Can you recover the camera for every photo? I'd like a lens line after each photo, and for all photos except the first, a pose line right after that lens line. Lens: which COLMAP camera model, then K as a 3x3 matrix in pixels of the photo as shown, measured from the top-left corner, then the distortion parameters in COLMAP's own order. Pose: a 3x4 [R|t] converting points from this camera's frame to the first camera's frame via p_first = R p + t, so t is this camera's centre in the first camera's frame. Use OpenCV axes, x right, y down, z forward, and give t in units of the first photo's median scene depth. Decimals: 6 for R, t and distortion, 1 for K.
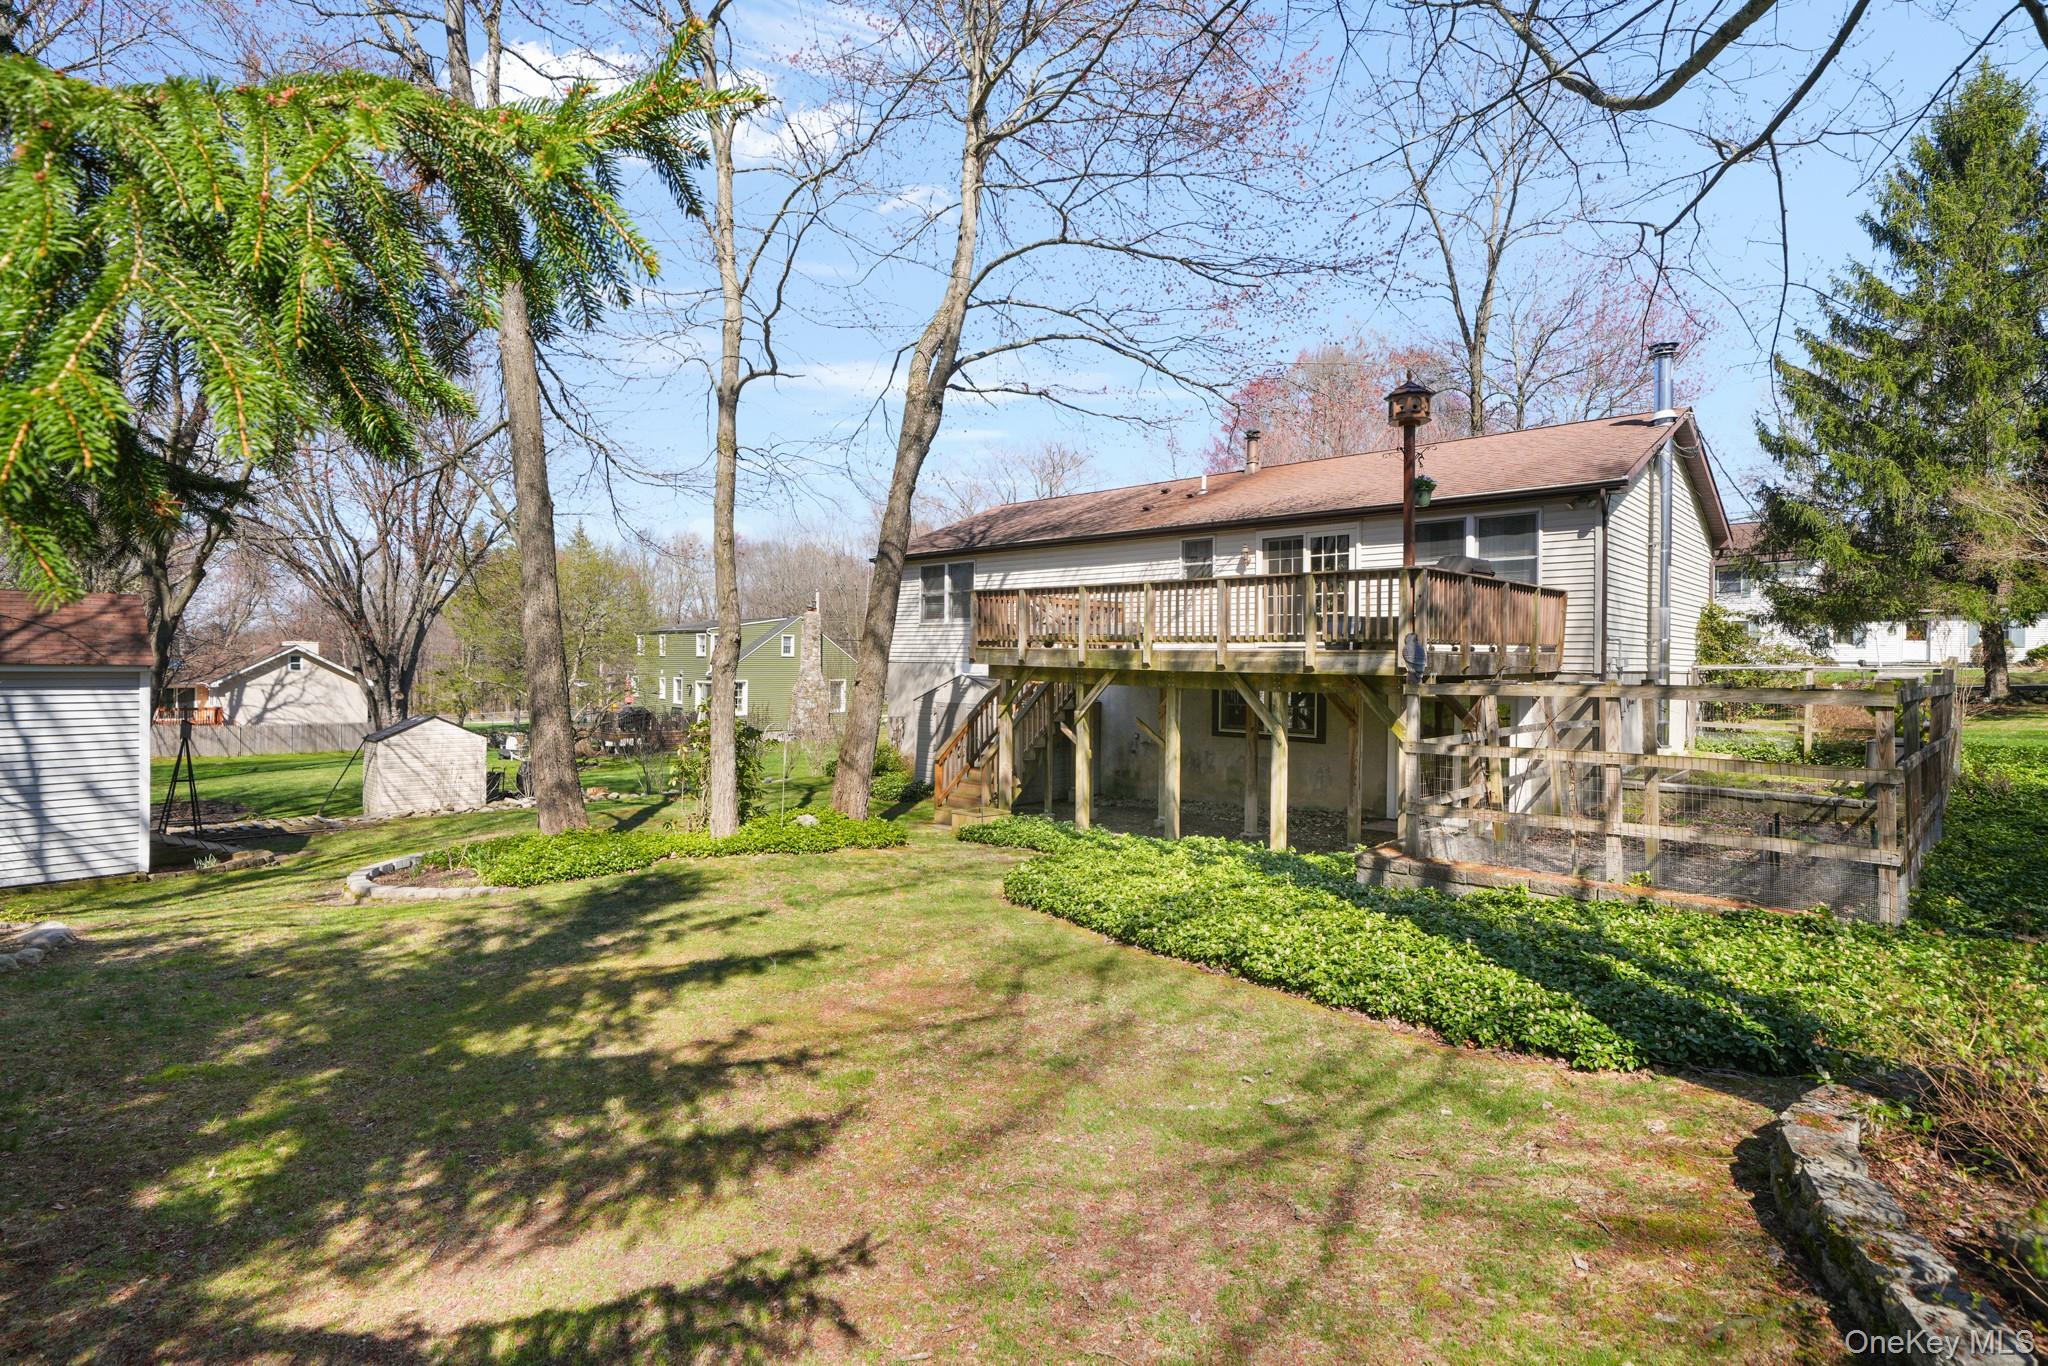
lens RADIAL K [[990.0, 0, 1003.9], [0, 990.0, 677.4], [0, 0, 1]] dist [-0.005359, -0.000092]
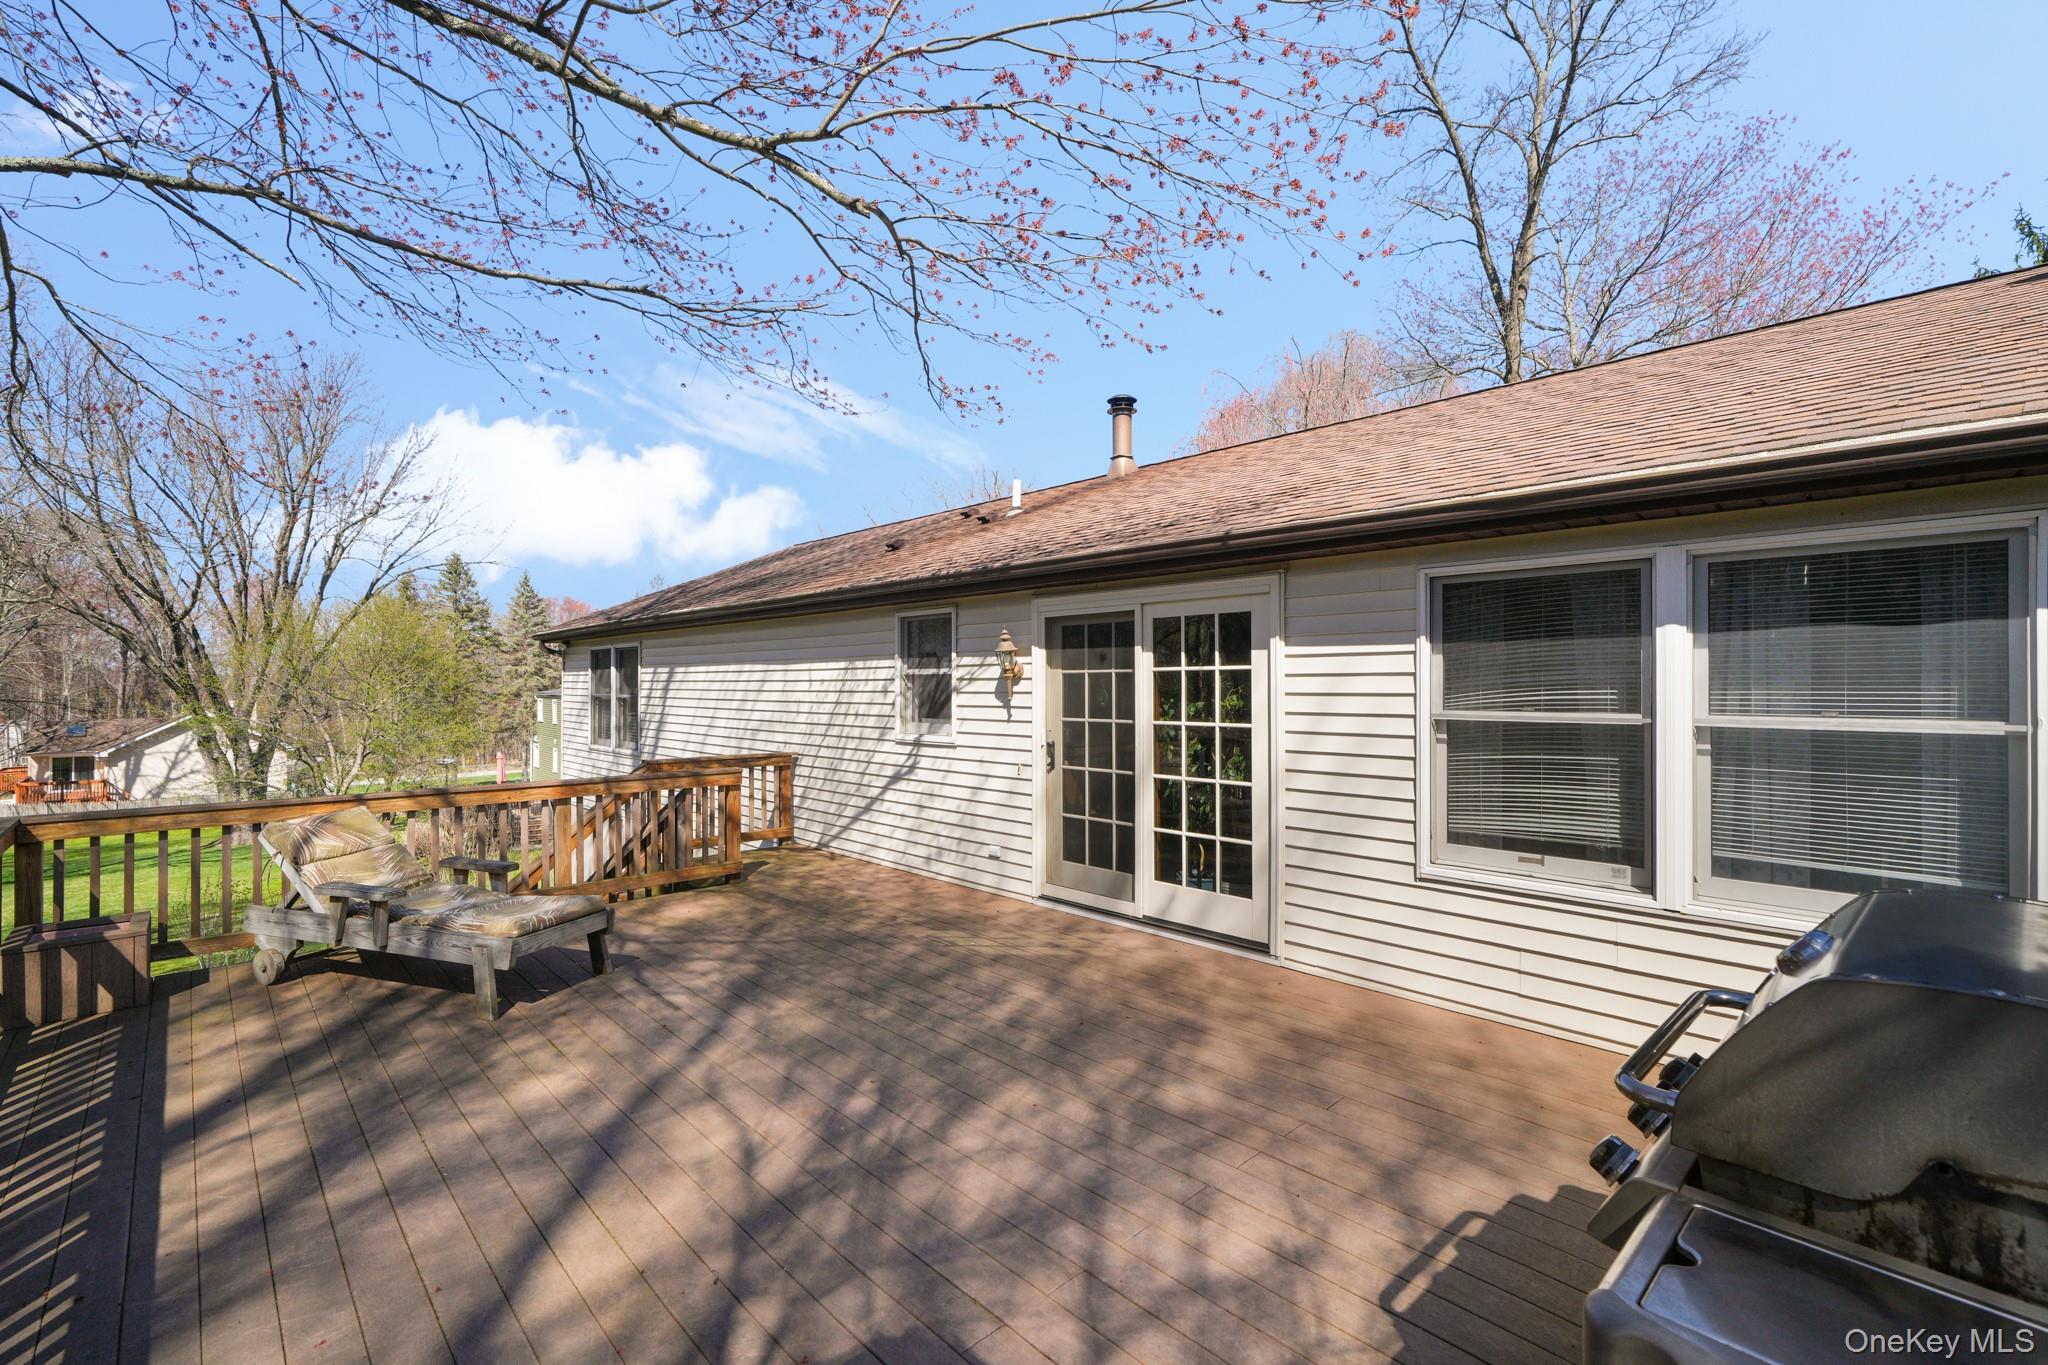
lens RADIAL K [[887.8, 0, 1019.3], [0, 887.8, 691.0], [0, 0, 1]] dist [-0.010910, 0.000349]
pose [[0.999372, -0.010645, -0.033800, 0.228964], [0.010289, 0.999890, -0.010670, -0.093781], [0.033910, 0.010316, 0.999372, 0.569142]]
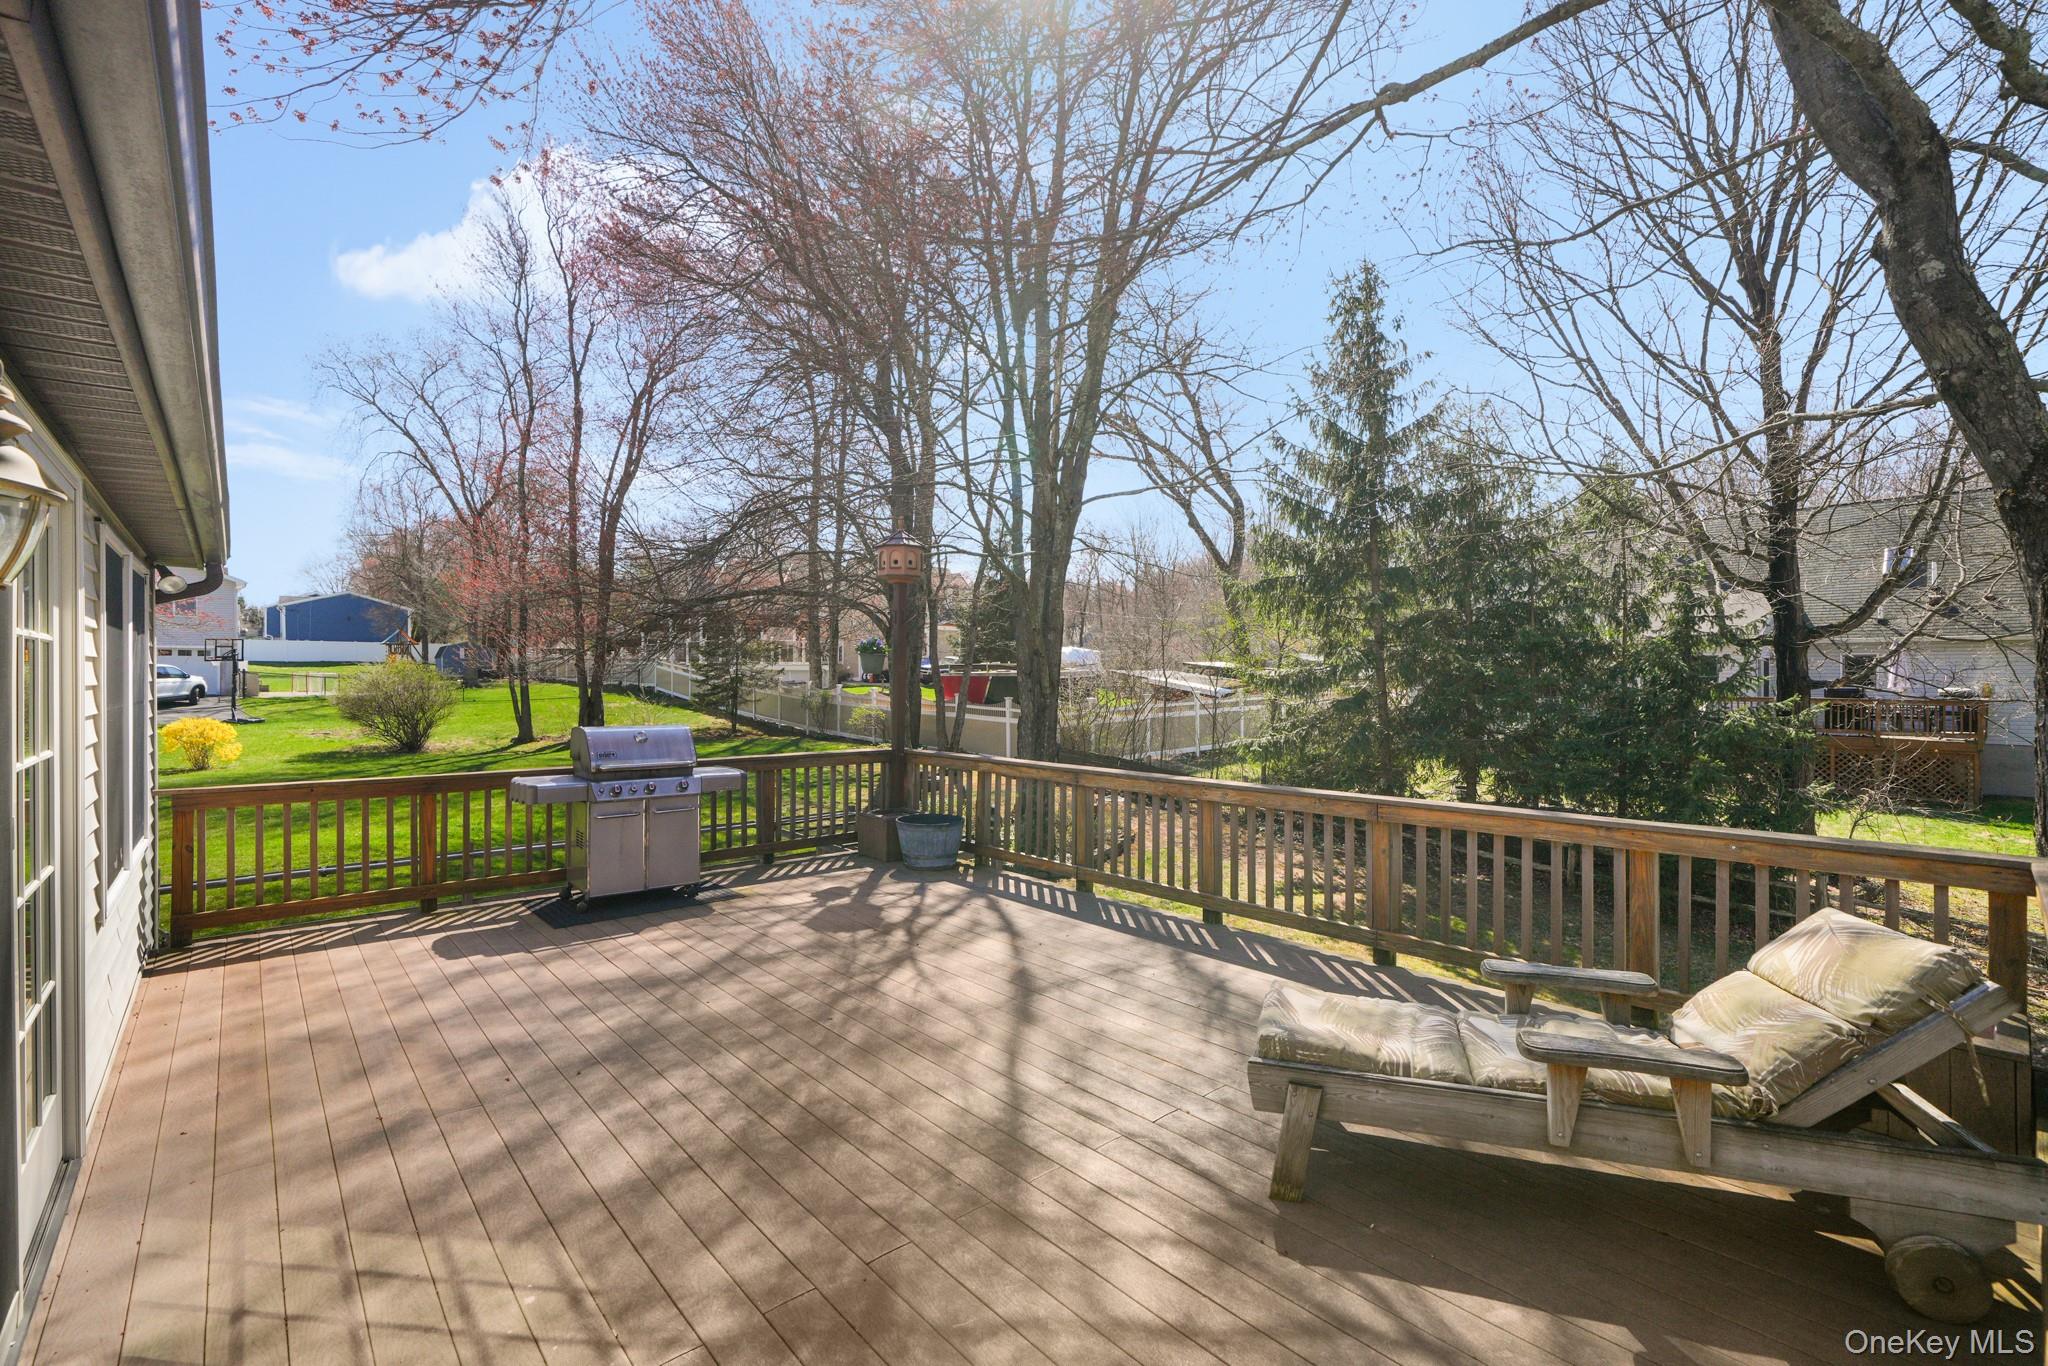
lens RADIAL K [[887.8, 0, 1016.3], [0, 887.8, 676.3], [0, 0, 1]] dist [-0.010910, 0.000349]
pose [[-0.997933, -0.013146, 0.062907, 0.142496], [-0.012324, 0.999834, 0.013444, -0.099479], [-0.063073, 0.012641, -0.997929, 0.933898]]
